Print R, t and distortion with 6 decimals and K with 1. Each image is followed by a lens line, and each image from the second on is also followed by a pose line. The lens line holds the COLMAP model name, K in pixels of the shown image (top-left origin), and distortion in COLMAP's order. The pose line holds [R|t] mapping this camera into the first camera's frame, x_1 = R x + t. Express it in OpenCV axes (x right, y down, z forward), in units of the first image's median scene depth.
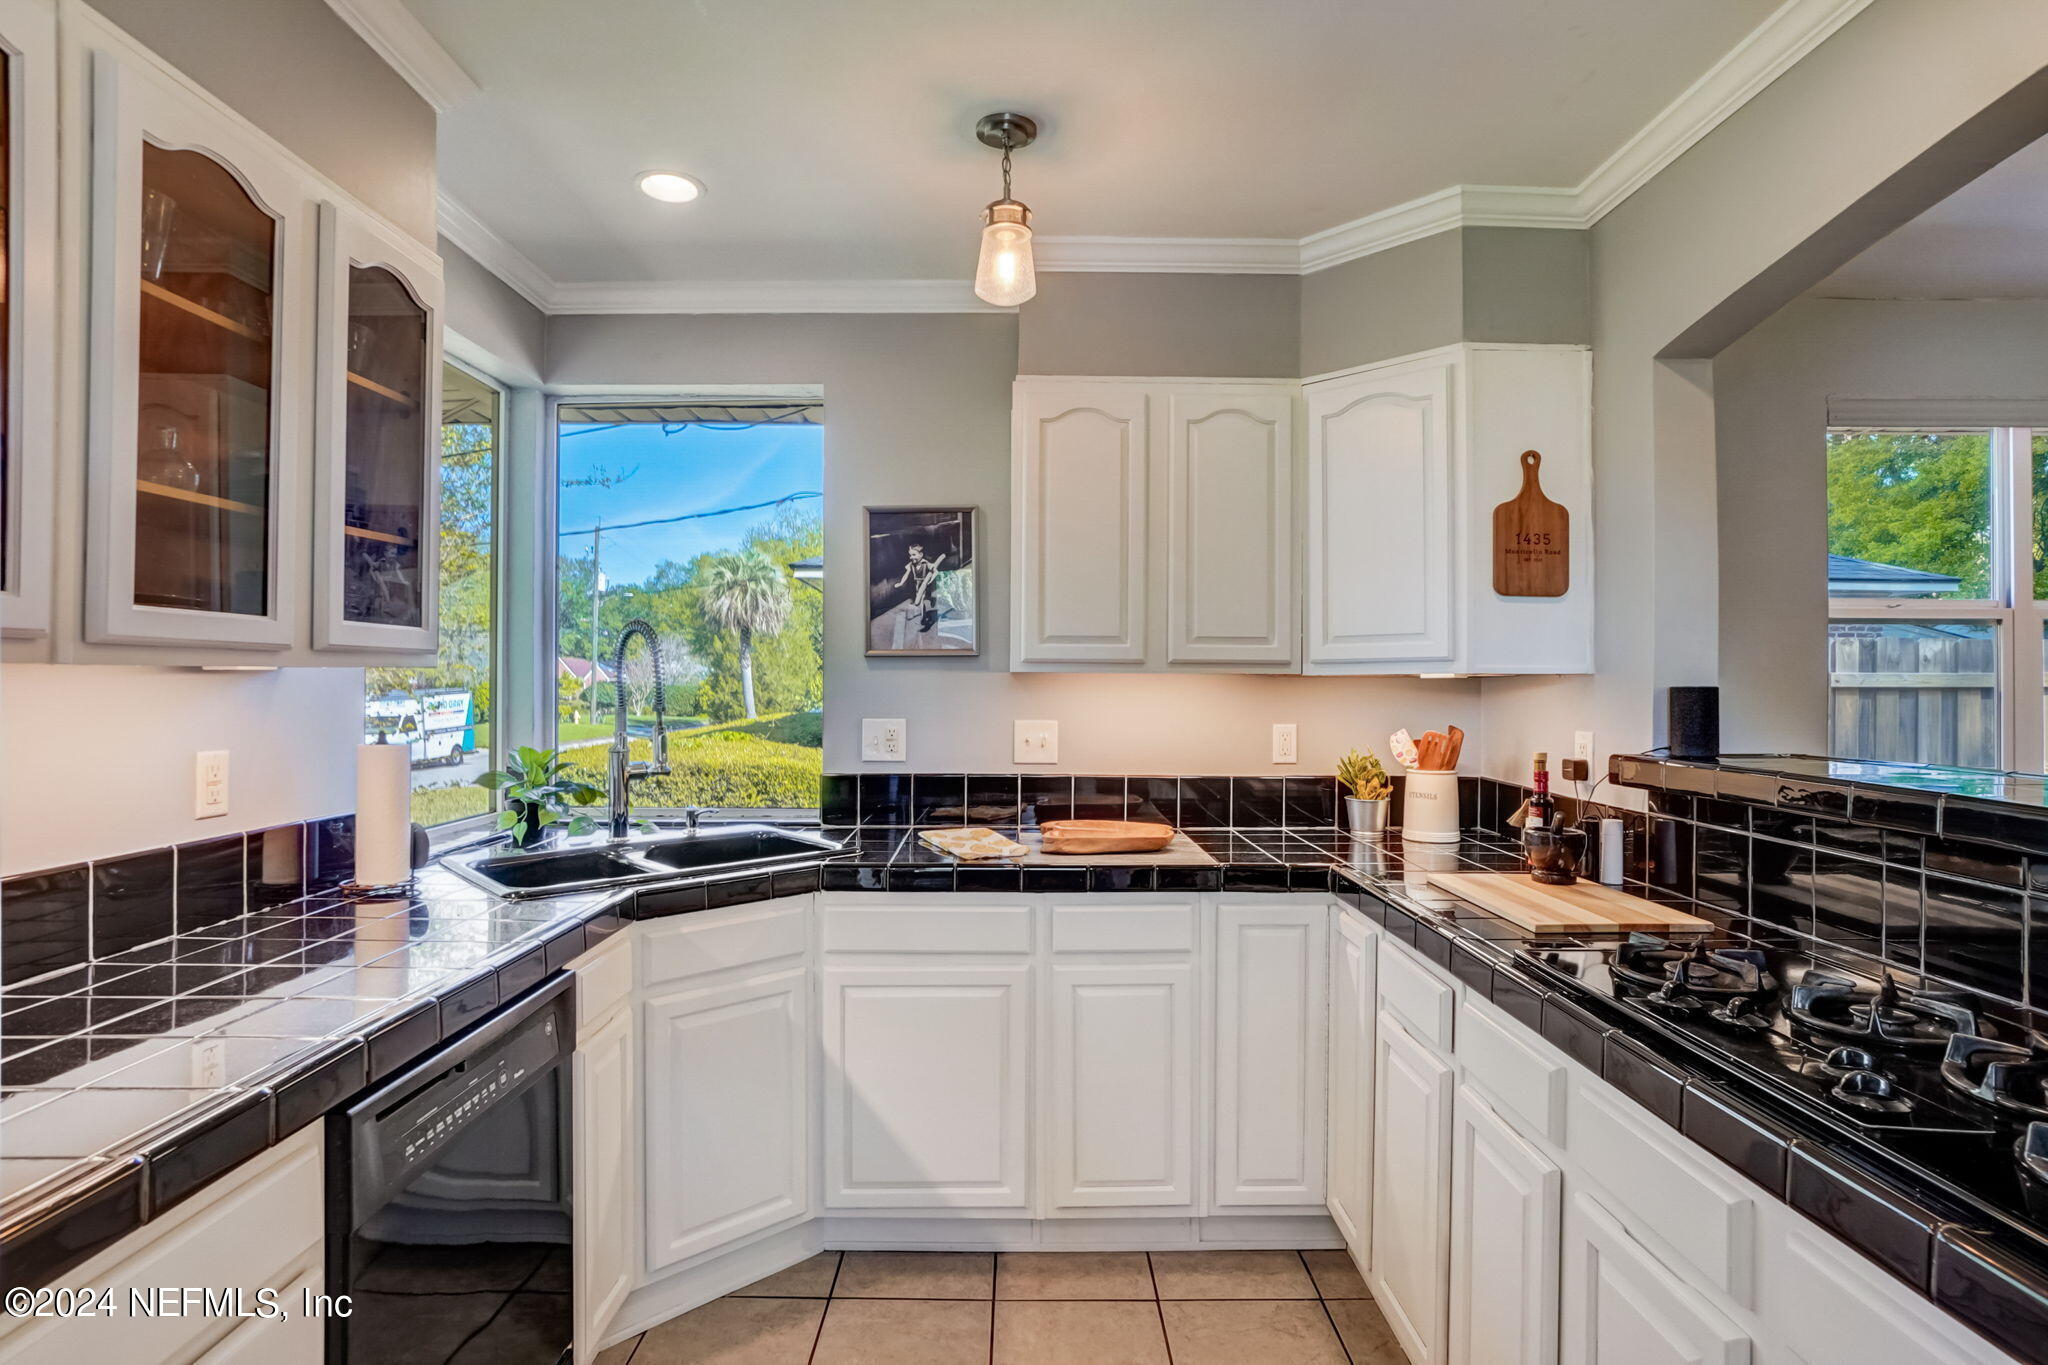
lens RADIAL K [[1034.9, 0, 1031.0], [0, 1034.9, 668.8], [0, 0, 1]] dist [-0.031027, 0.000144]
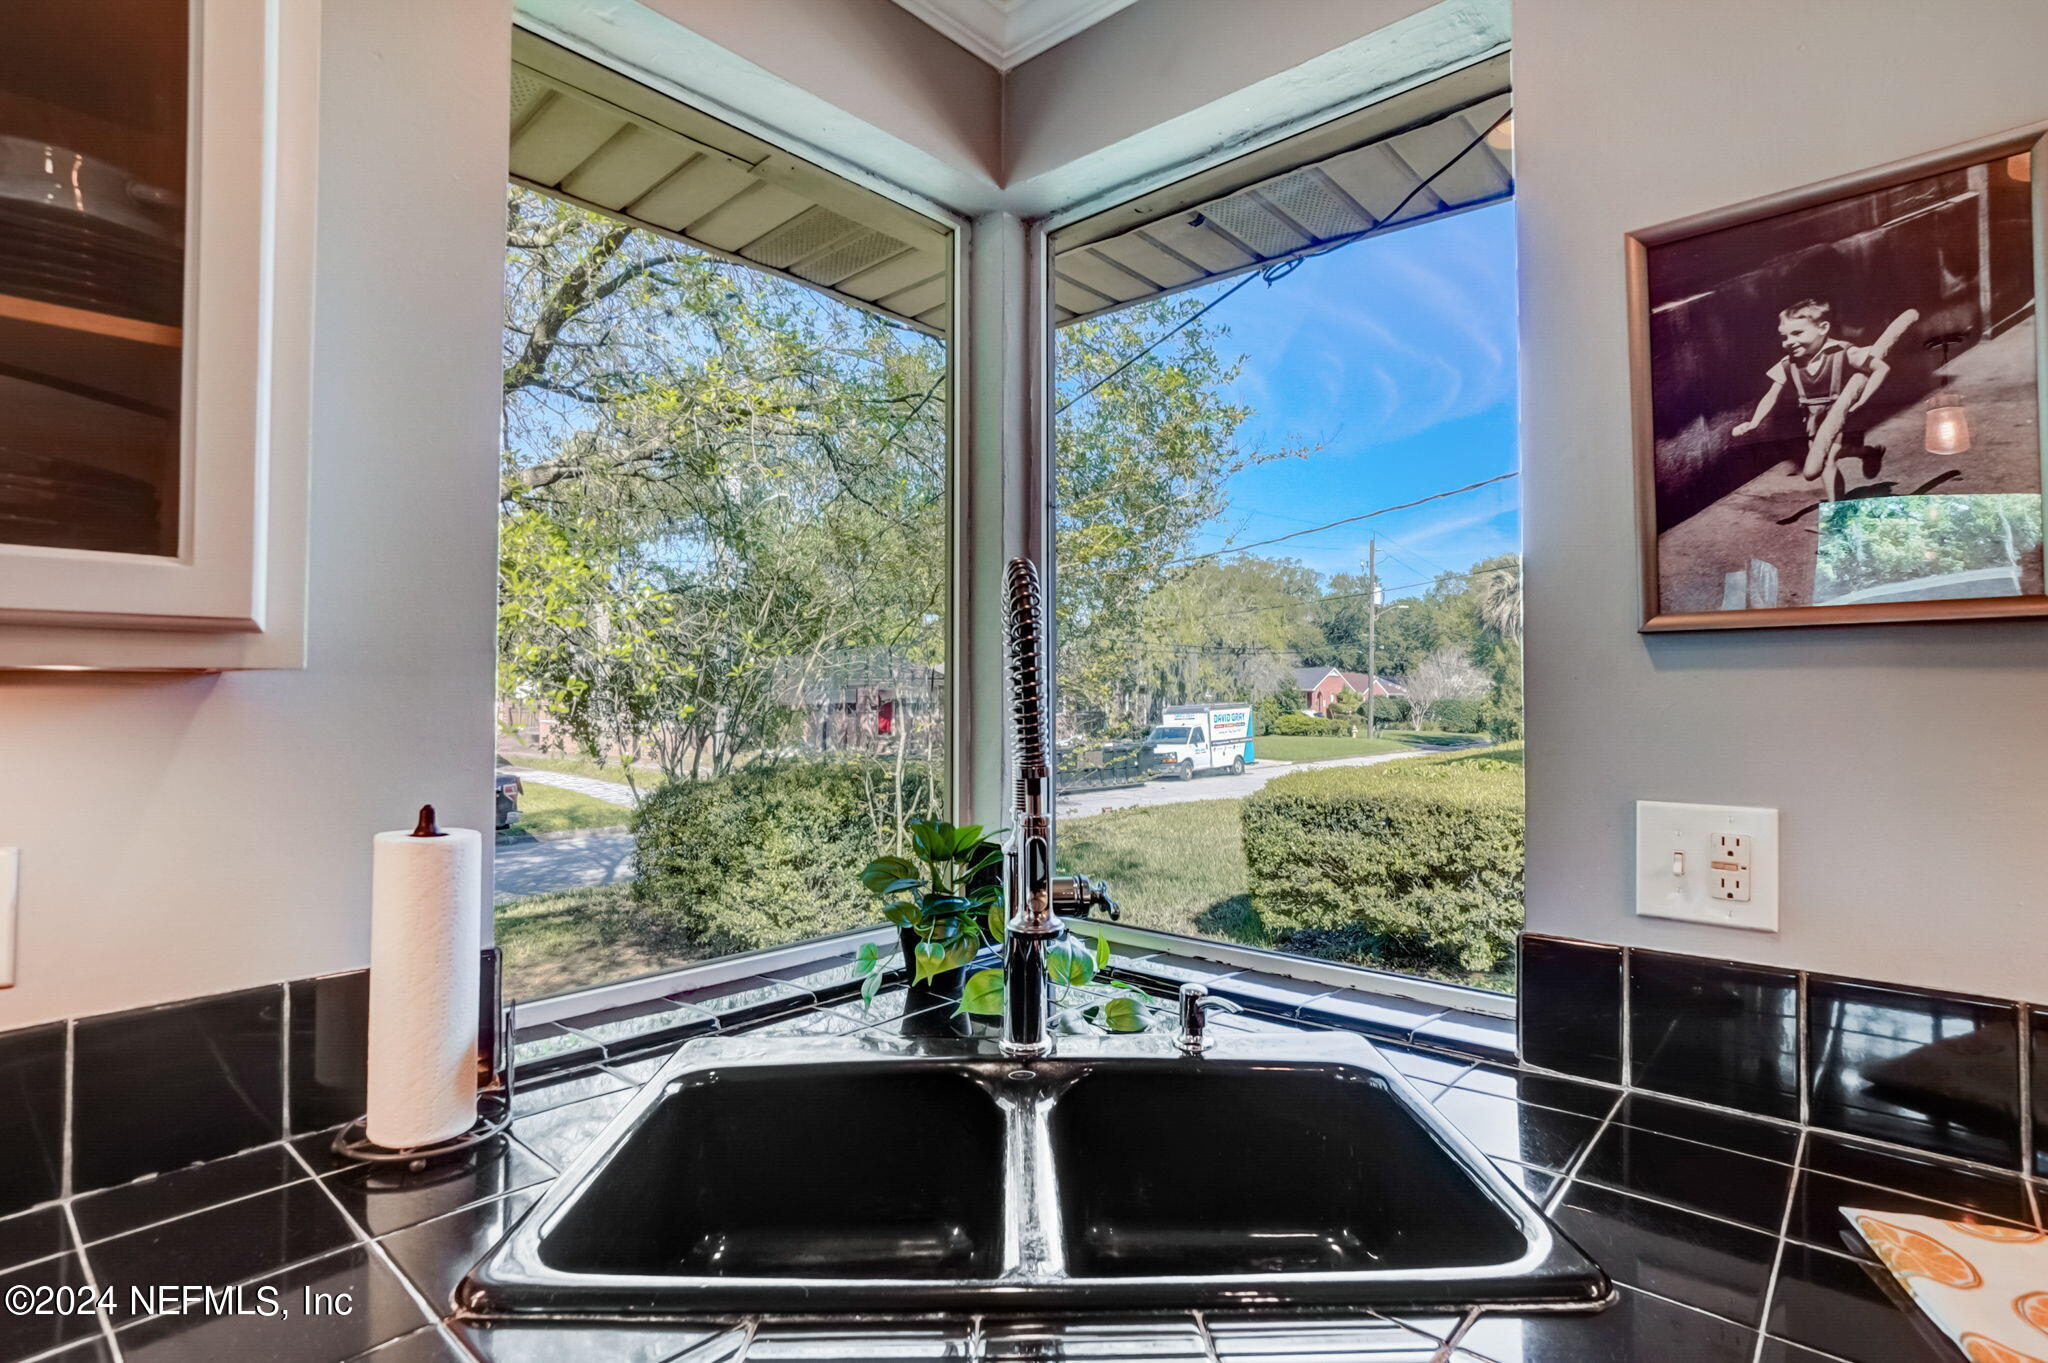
lens RADIAL K [[1036.3, 0, 1017.6], [0, 1036.3, 672.8], [0, 0, 1]] dist [-0.044513, 0.020202]
pose [[0.739013, -0.014486, -0.673535, -0.079387], [0.007650, 0.999885, -0.013111, 0.005084], [0.673648, 0.004536, 0.739039, 0.577070]]
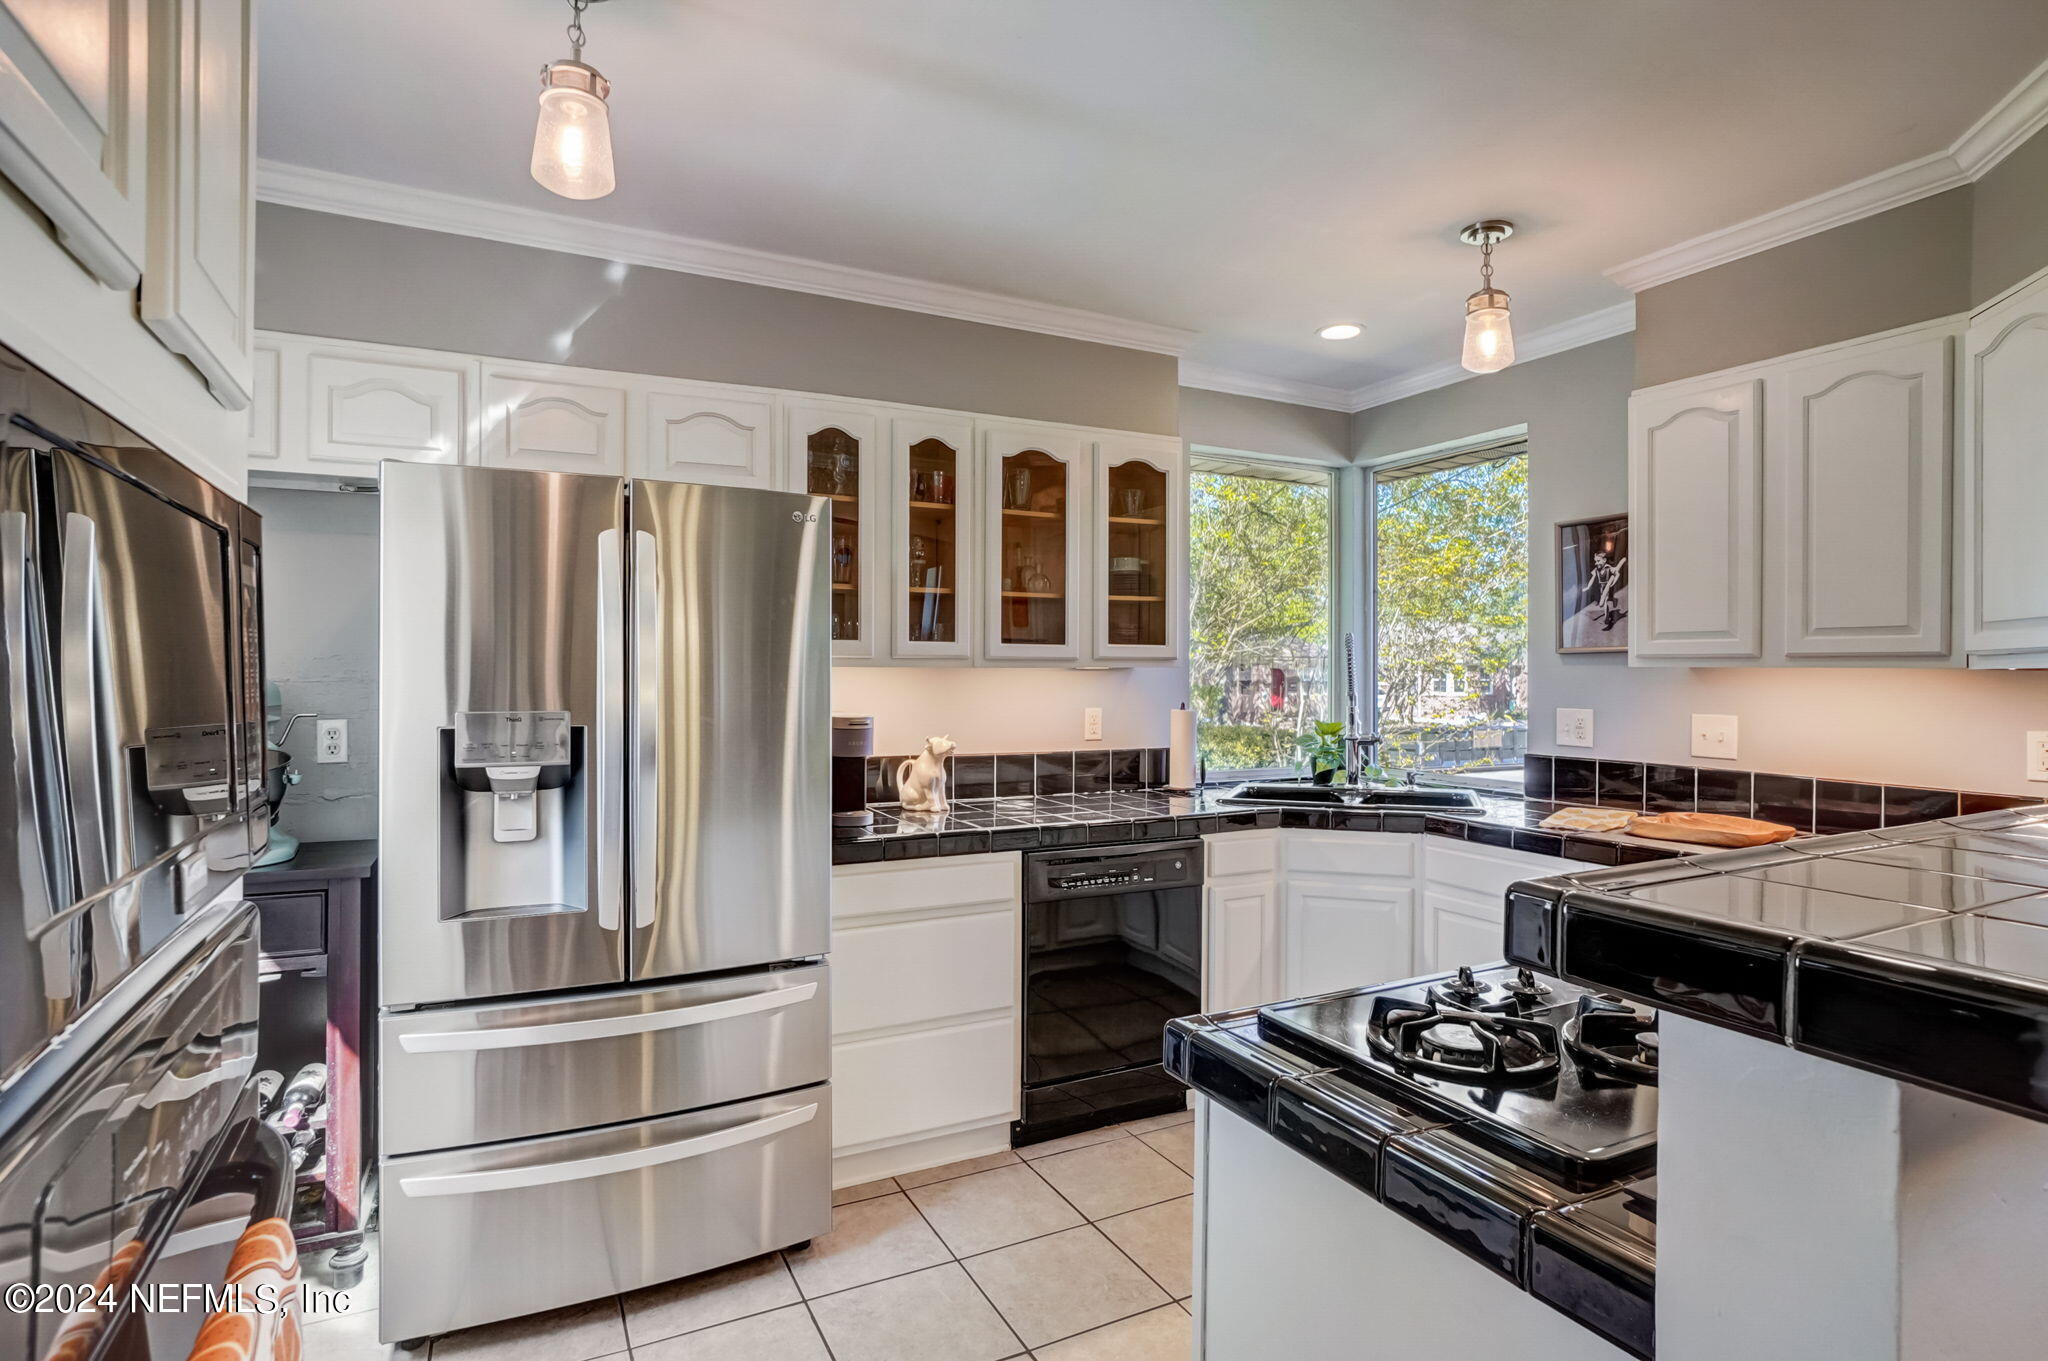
lens RADIAL K [[1036.3, 0, 1017.6], [0, 1036.3, 671.8], [0, 0, 1]] dist [-0.044513, 0.020202]
pose [[0.442896, 0.000109, -0.896573, 0.590996], [0.007920, 0.999960, 0.004035, -0.001380], [0.896538, -0.008888, 0.442878, -0.040104]]
